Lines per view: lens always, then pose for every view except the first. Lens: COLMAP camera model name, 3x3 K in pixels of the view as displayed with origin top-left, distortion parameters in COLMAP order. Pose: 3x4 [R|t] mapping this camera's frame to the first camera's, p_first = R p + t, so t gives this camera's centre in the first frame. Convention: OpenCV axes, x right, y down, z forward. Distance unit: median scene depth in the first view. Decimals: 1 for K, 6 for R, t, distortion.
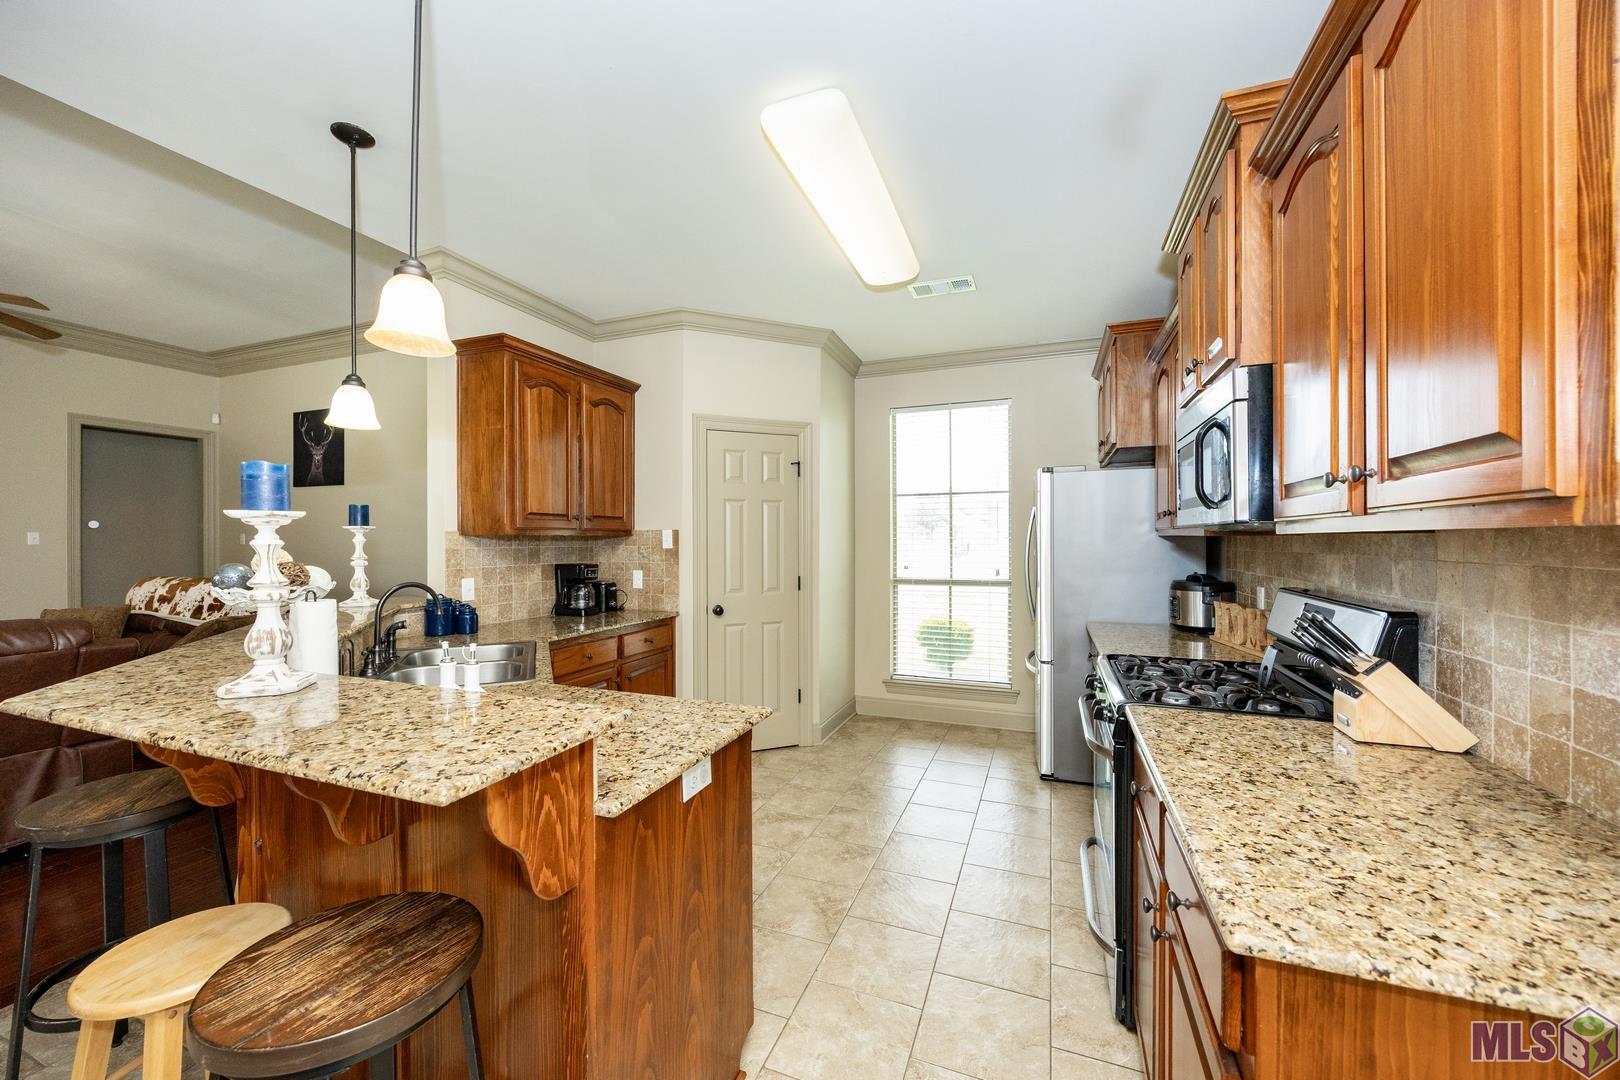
lens RADIAL K [[619.4, 0, 797.2], [0, 619.4, 542.0], [0, 0, 1]] dist [-0.004869, 0.000029]
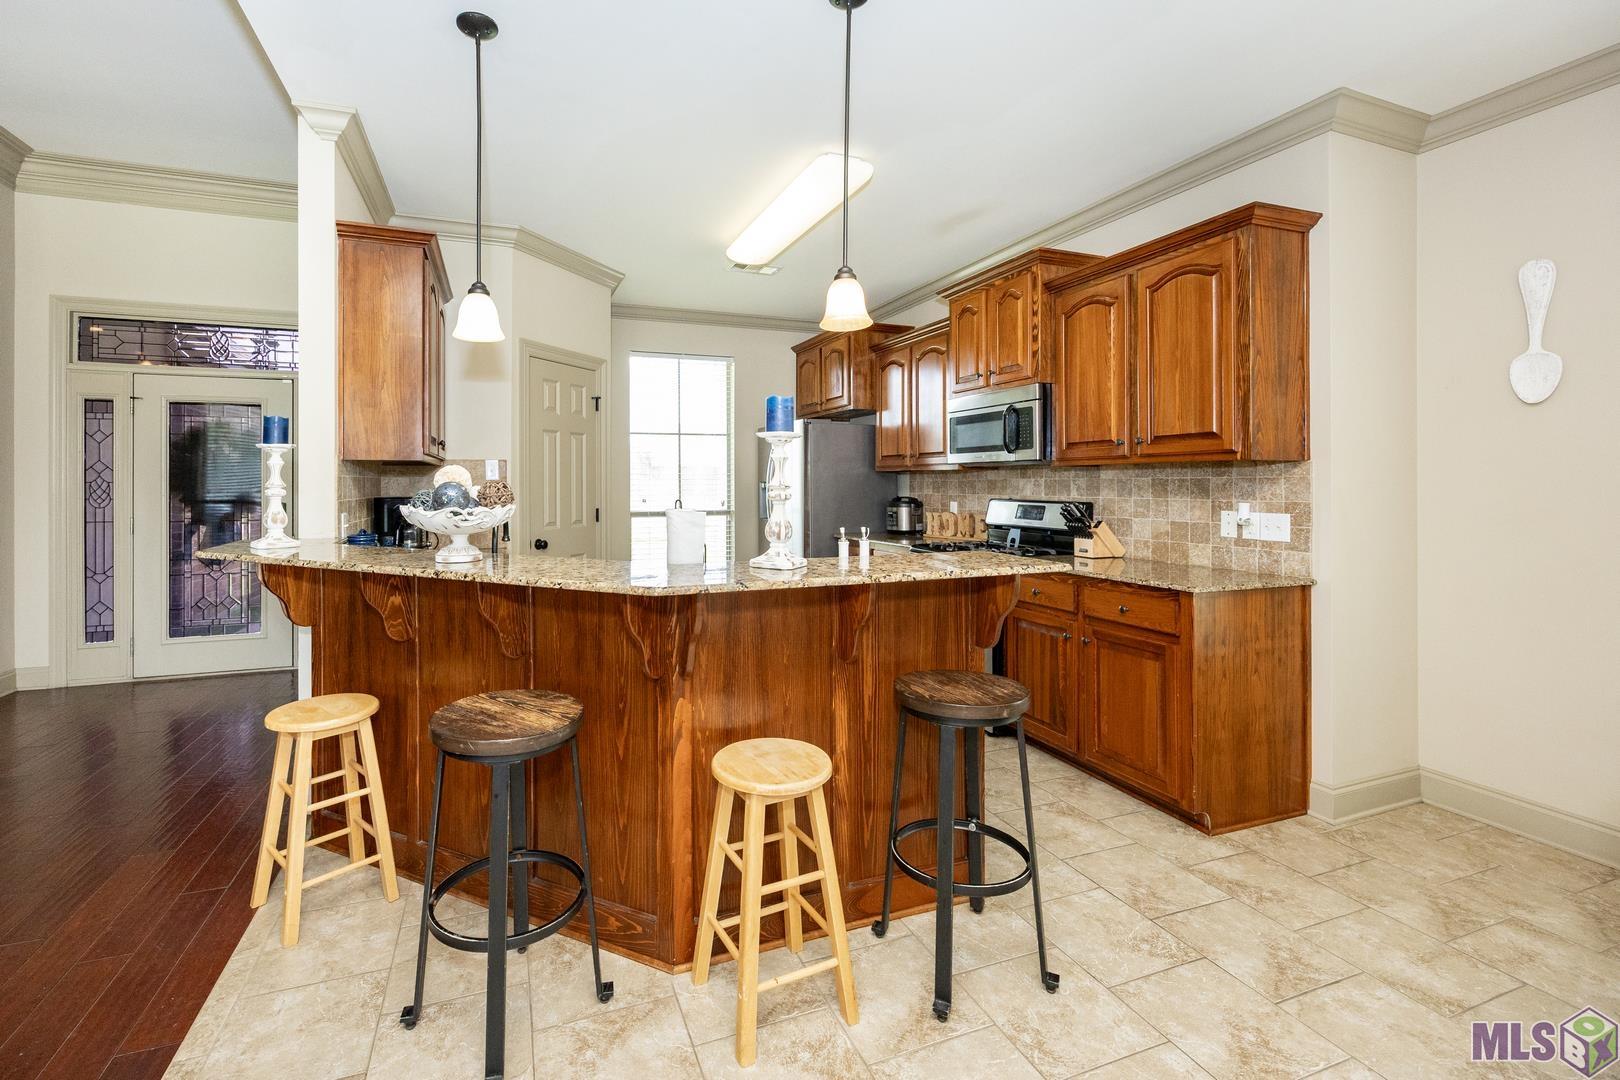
lens RADIAL K [[682.9, 0, 753.6], [0, 682.9, 482.6], [0, 0, 1]] dist [-0.004428, 0.000168]
pose [[0.756285, 0.001643, 0.654241, -0.735296], [0.002167, 0.999985, -0.005016, 0.025809], [-0.654239, 0.005211, 0.756270, -0.032710]]
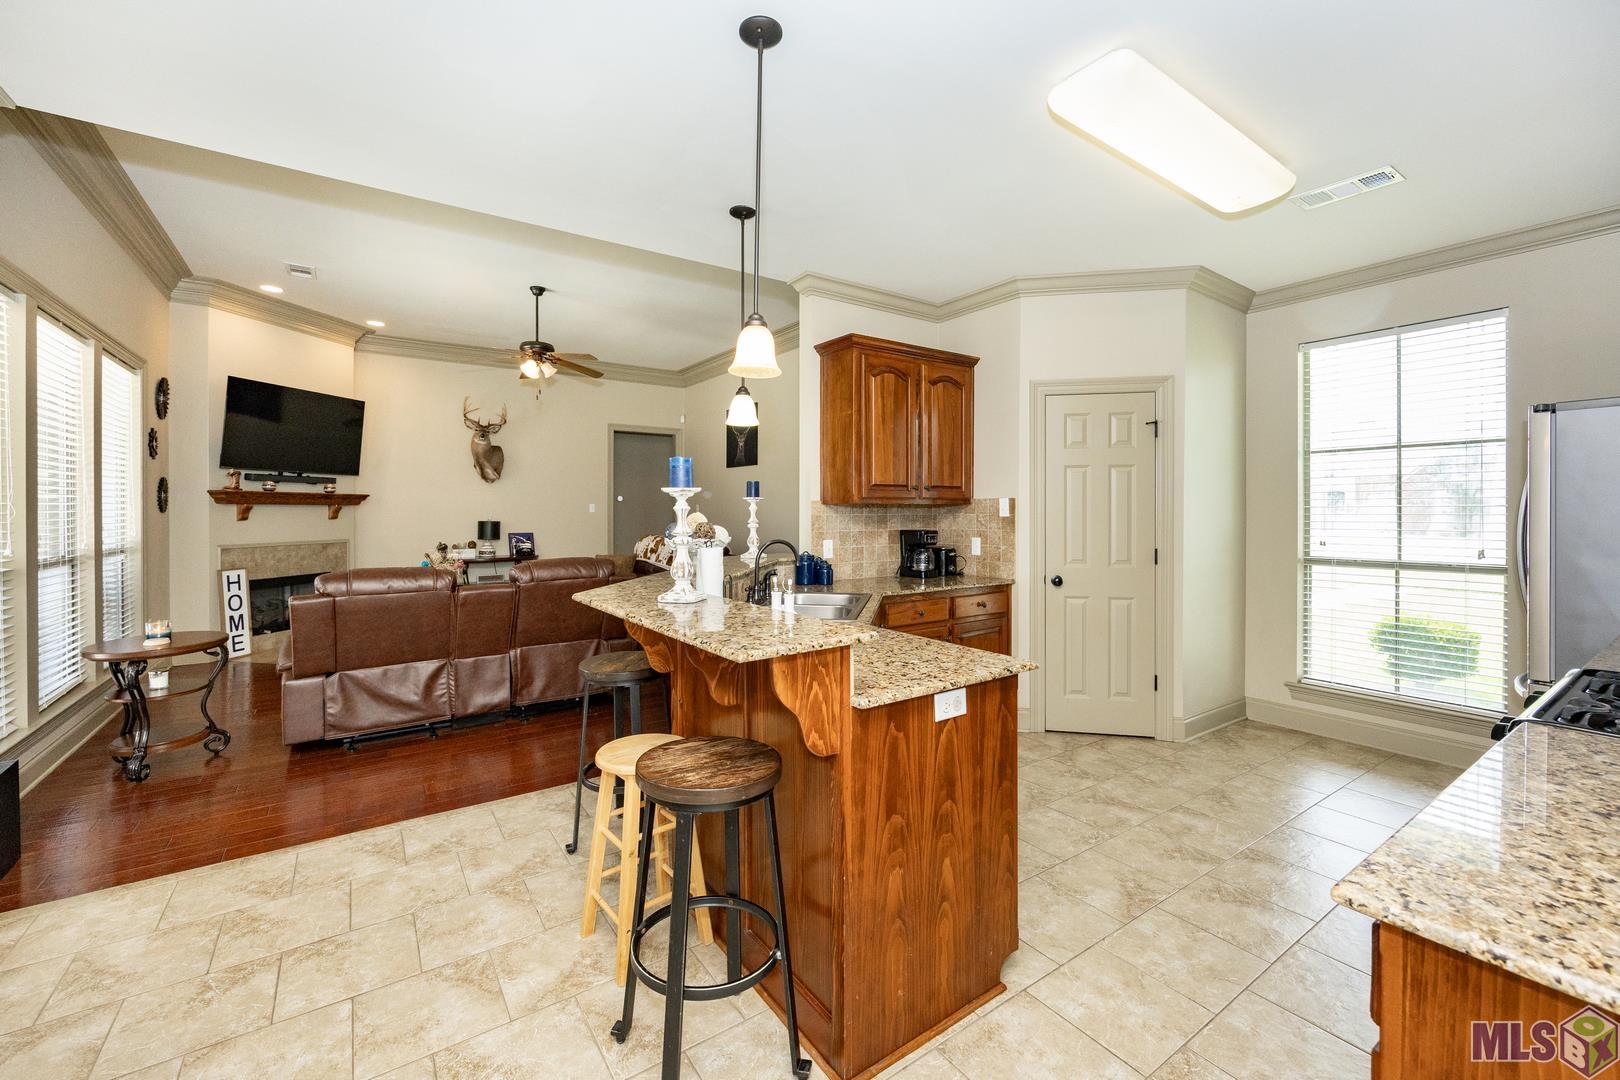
lens RADIAL K [[645.1, 0, 792.5], [0, 645.1, 513.0], [0, 0, 1]] dist [-0.008849, 0.001042]
pose [[0.827978, 0.003440, -0.560750, 0.120752], [-0.002608, 0.999994, 0.002284, 0.003803], [0.560755, -0.000428, 0.827982, -0.084695]]
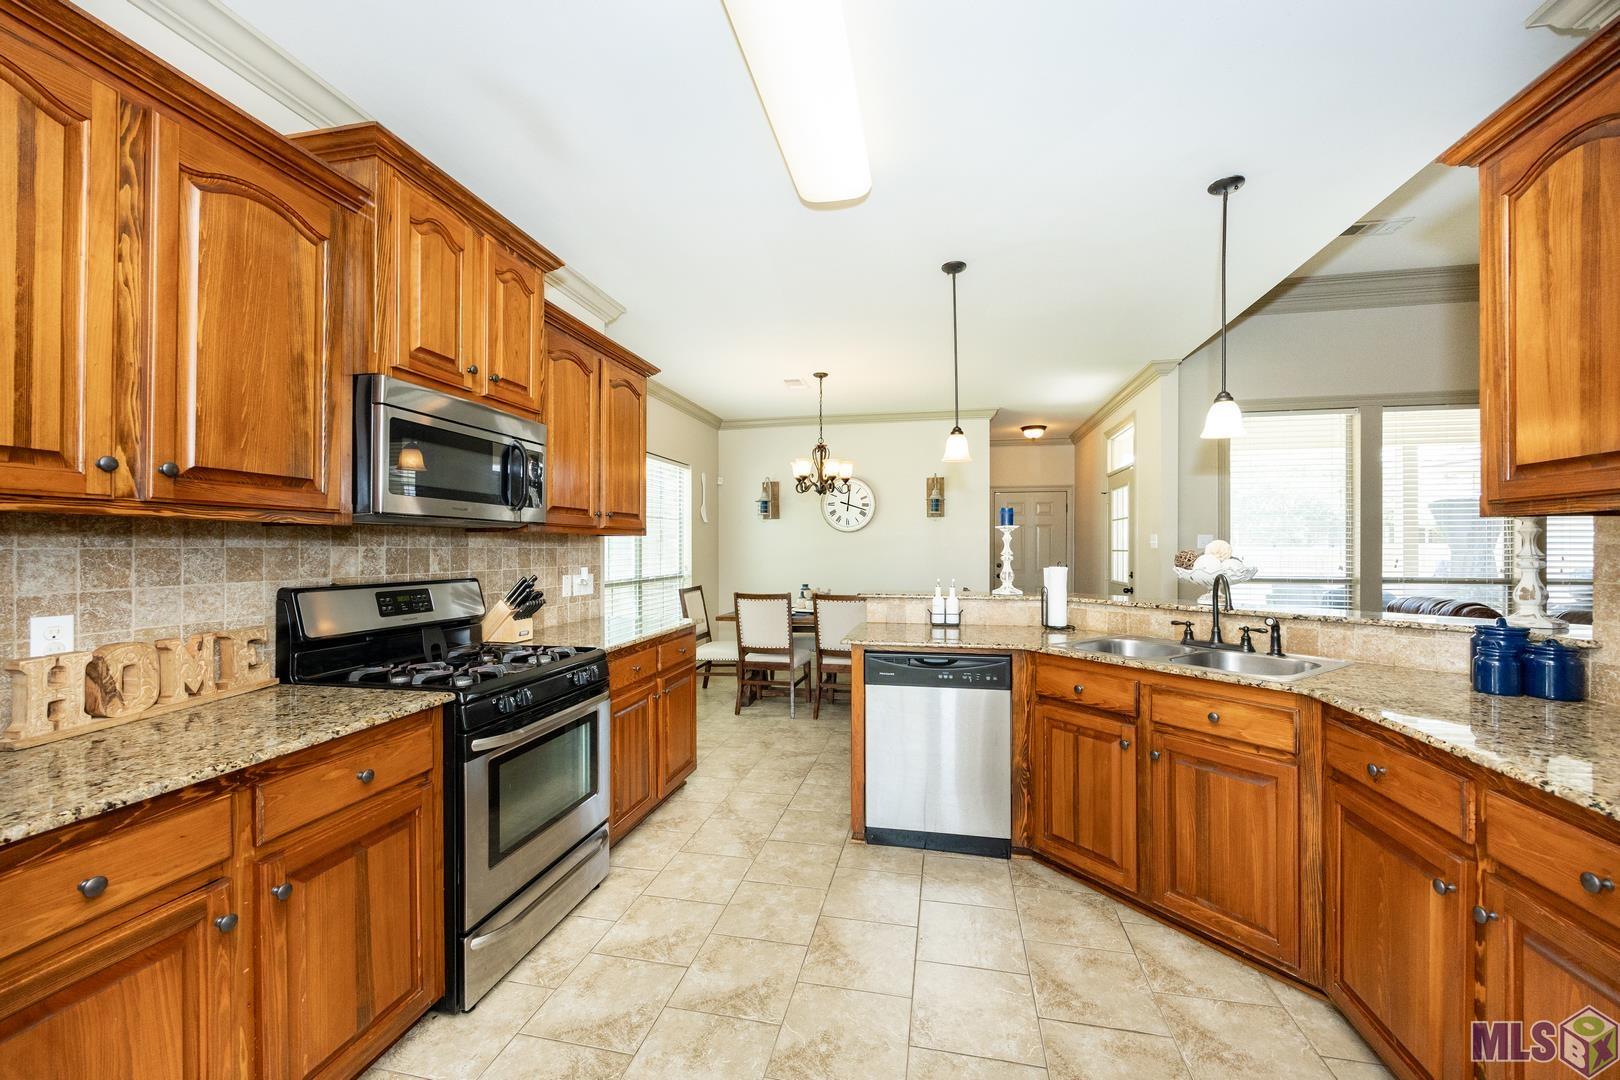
lens RADIAL K [[645.1, 0, 819.3], [0, 645.1, 540.1], [0, 0, 1]] dist [-0.008849, 0.001042]
pose [[-0.983781, -0.001468, -0.179368, 0.209612], [0.000184, 0.999958, -0.009191, 0.011910], [0.179374, -0.009075, -0.983739, 1.477801]]
